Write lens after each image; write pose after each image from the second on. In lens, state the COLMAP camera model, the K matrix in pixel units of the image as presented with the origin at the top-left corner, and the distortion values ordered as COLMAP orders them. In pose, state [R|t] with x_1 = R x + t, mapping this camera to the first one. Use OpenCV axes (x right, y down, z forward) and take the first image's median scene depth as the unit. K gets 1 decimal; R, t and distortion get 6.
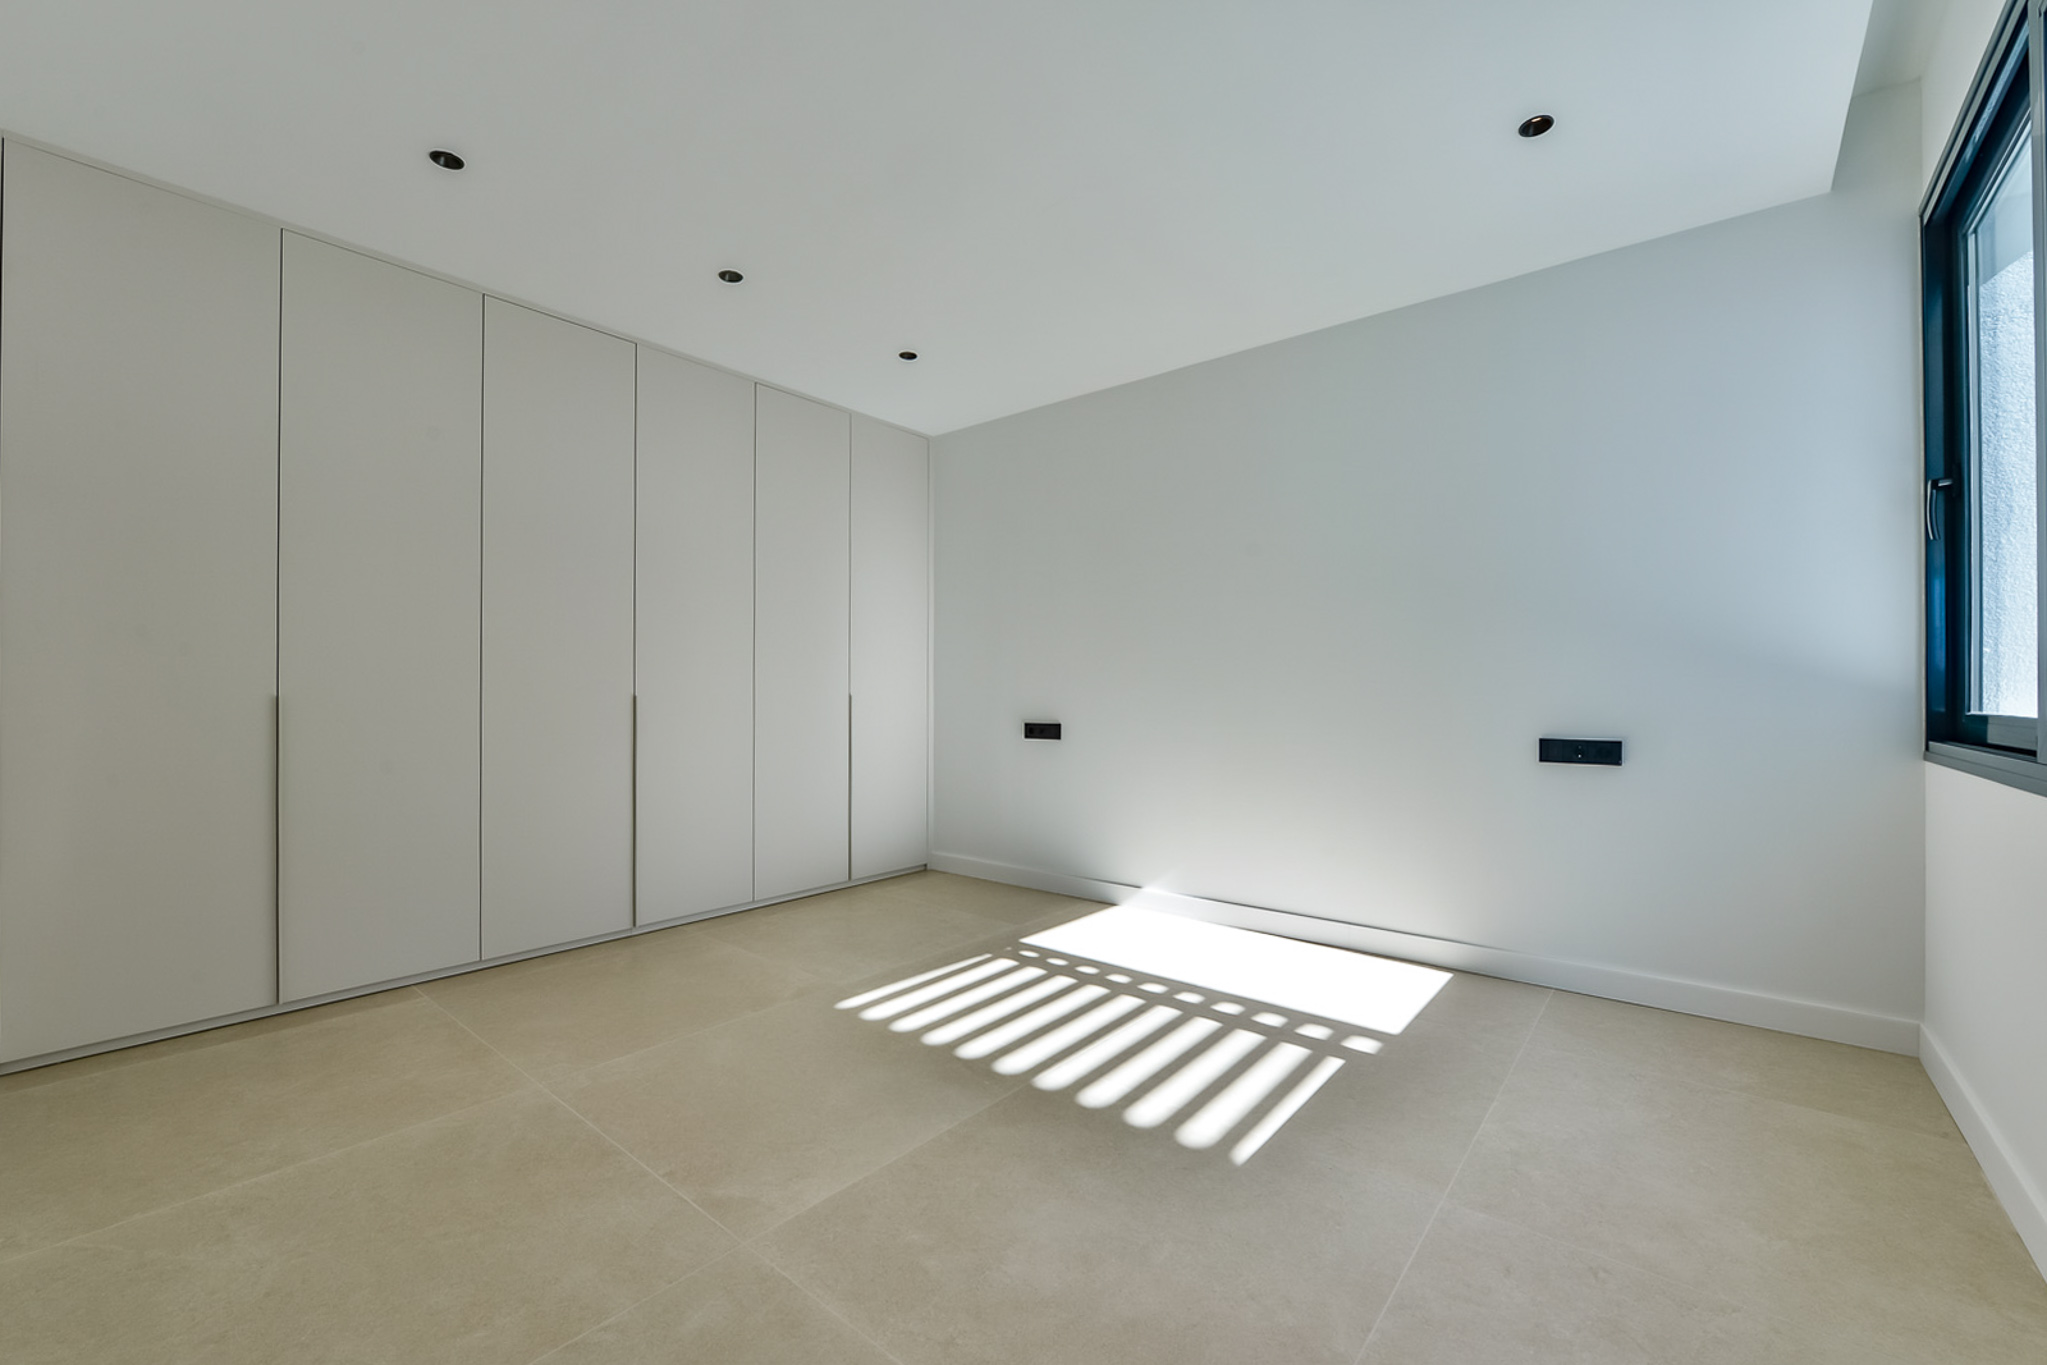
lens RADIAL K [[839.7, 0, 1027.3], [0, 839.7, 694.8], [0, 0, 1]] dist [-0.000540, -0.000316]
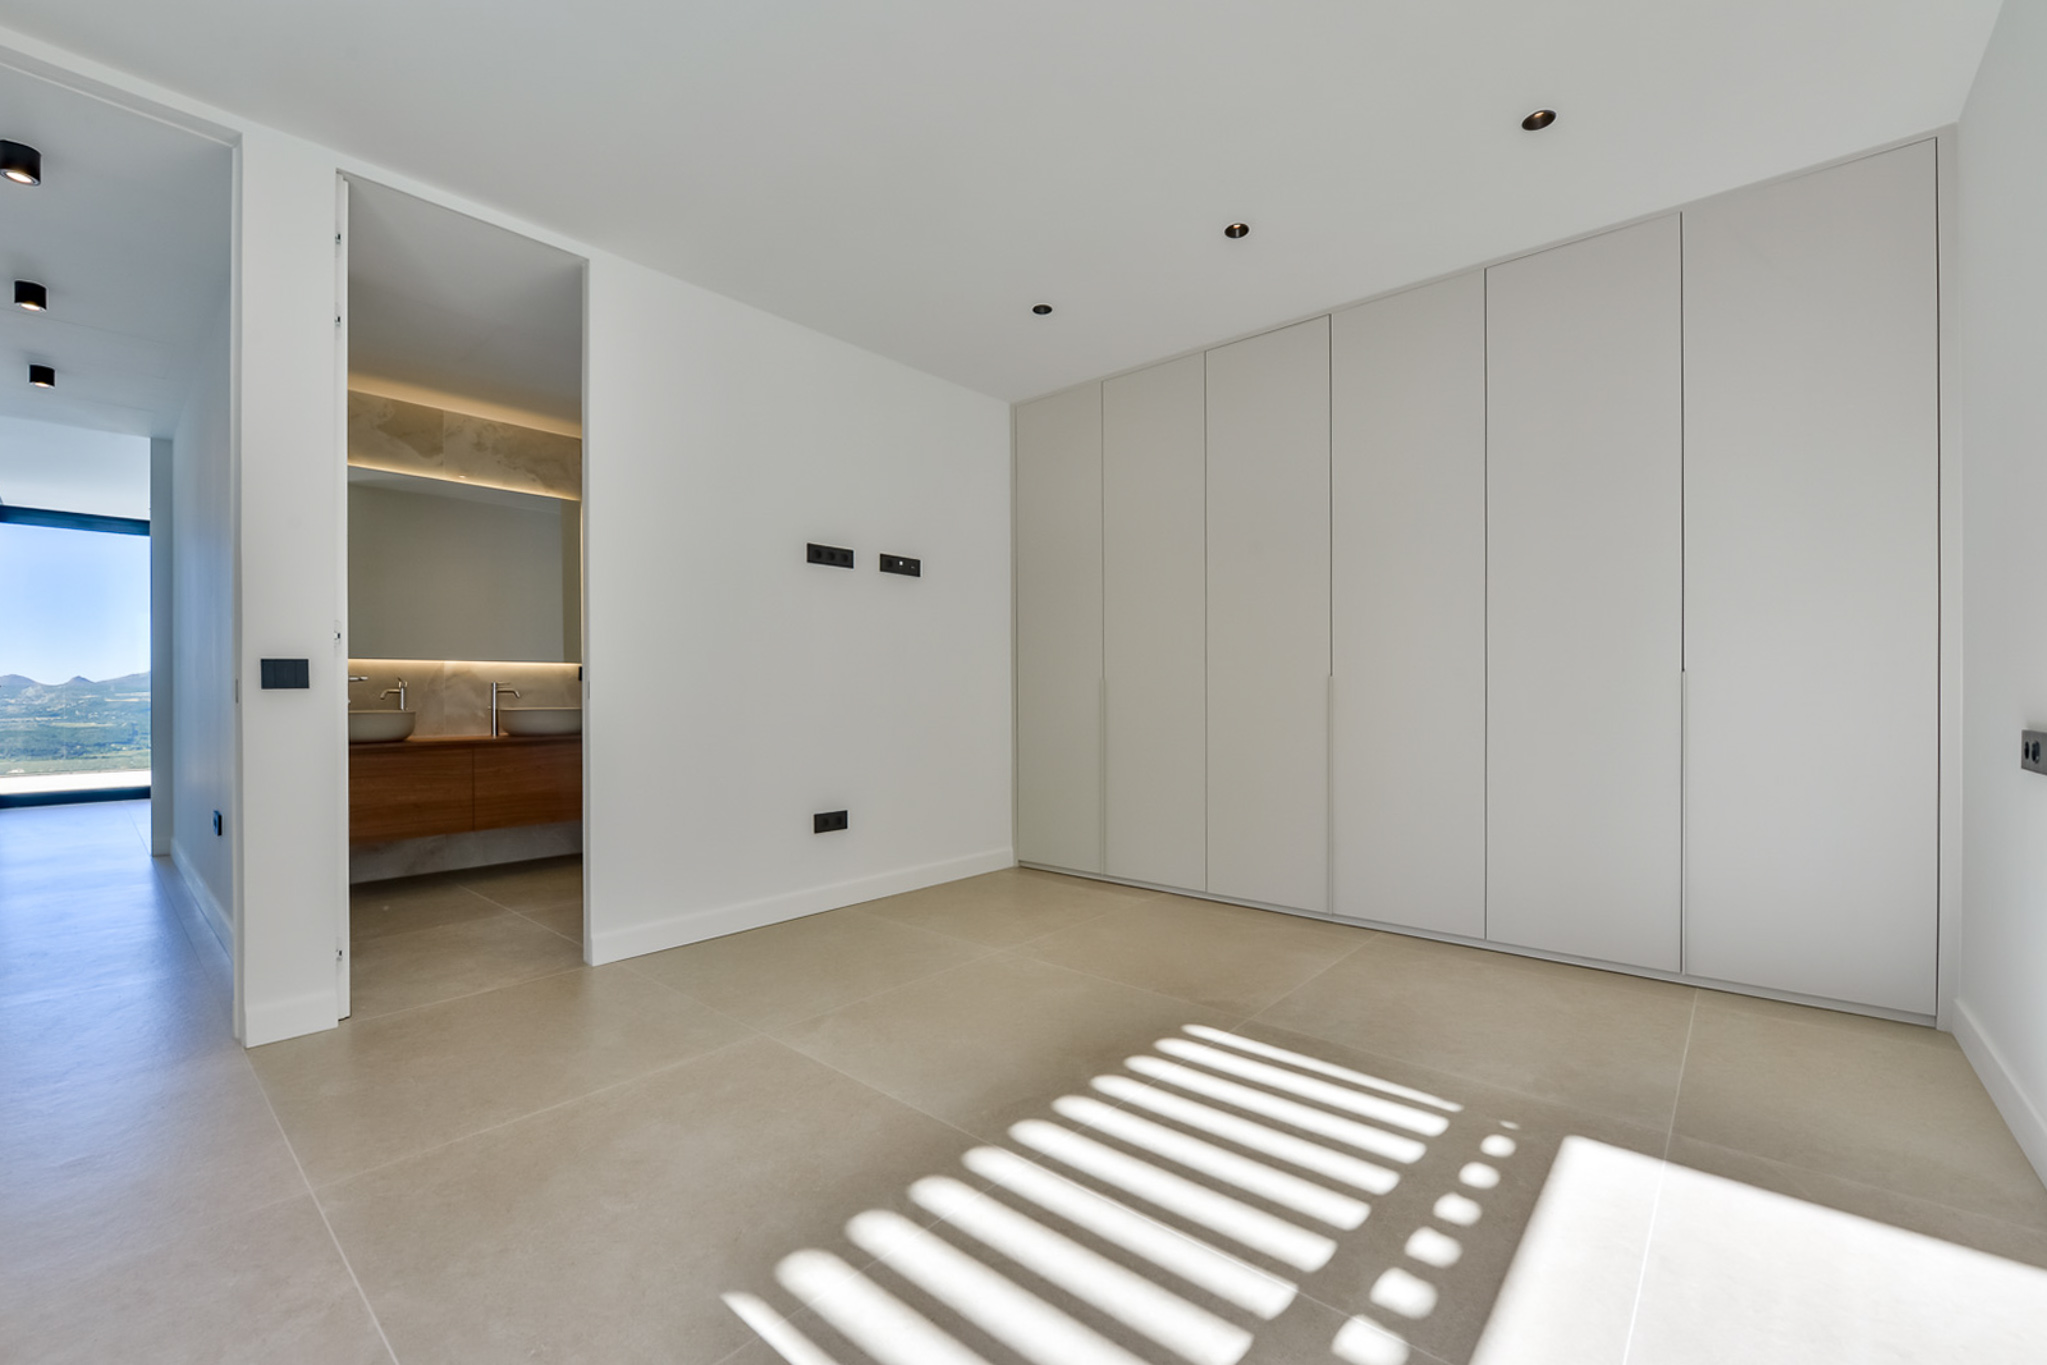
lens RADIAL K [[818.8, 0, 1014.5], [0, 818.8, 690.3], [0, 0, 1]] dist [-0.001454, -0.000289]
pose [[-0.034614, -0.003080, -0.999396, 0.577663], [0.005196, 0.999981, -0.003262, 0.020672], [0.999387, -0.005305, -0.034598, 0.772667]]
